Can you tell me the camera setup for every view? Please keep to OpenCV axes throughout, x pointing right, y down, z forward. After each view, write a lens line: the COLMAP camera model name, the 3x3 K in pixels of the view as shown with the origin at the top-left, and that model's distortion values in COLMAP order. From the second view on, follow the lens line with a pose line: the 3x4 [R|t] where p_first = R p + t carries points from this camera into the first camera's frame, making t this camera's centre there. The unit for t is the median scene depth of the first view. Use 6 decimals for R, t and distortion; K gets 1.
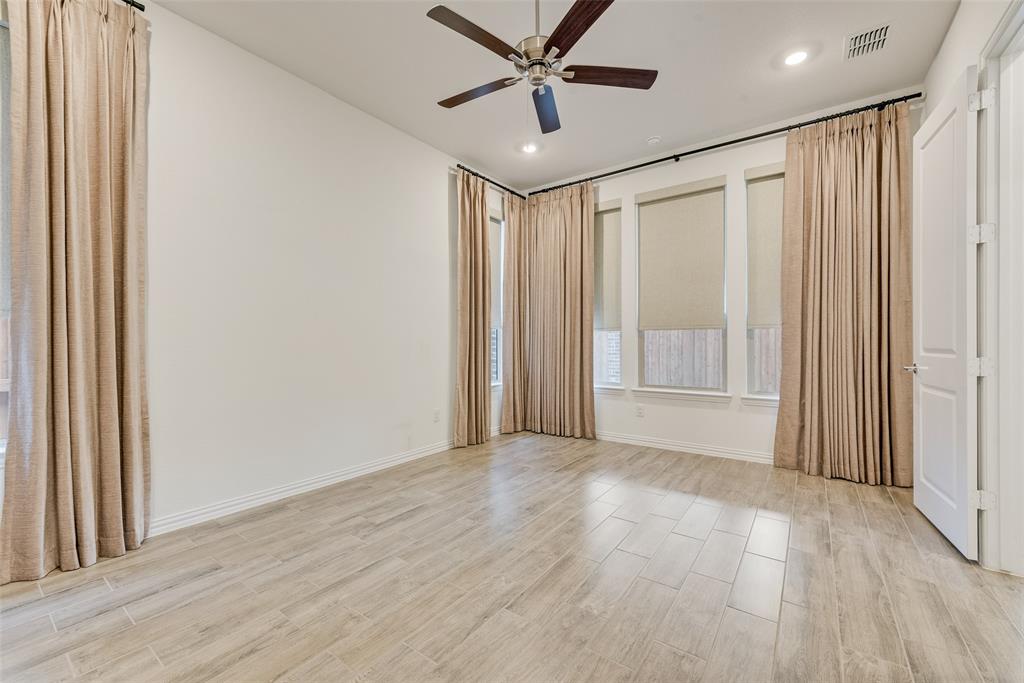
lens RADIAL K [[410.0, 0, 506.5], [0, 410.0, 347.3], [0, 0, 1]] dist [0.000517, -0.000328]
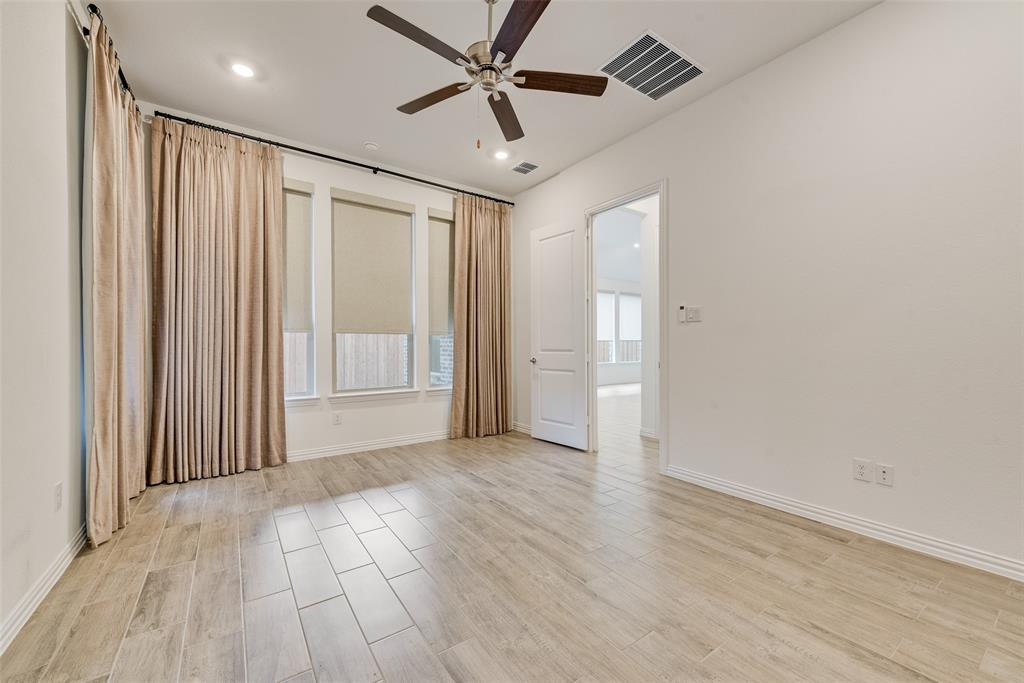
lens RADIAL K [[405.2, 0, 512.6], [0, 405.2, 346.8], [0, 0, 1]] dist [0.002234, -0.000094]
pose [[0.308984, 0.000112, 0.951067, -0.498997], [0.010910, 0.999934, -0.003662, -0.002037], [-0.951005, 0.011508, 0.308963, 0.375109]]
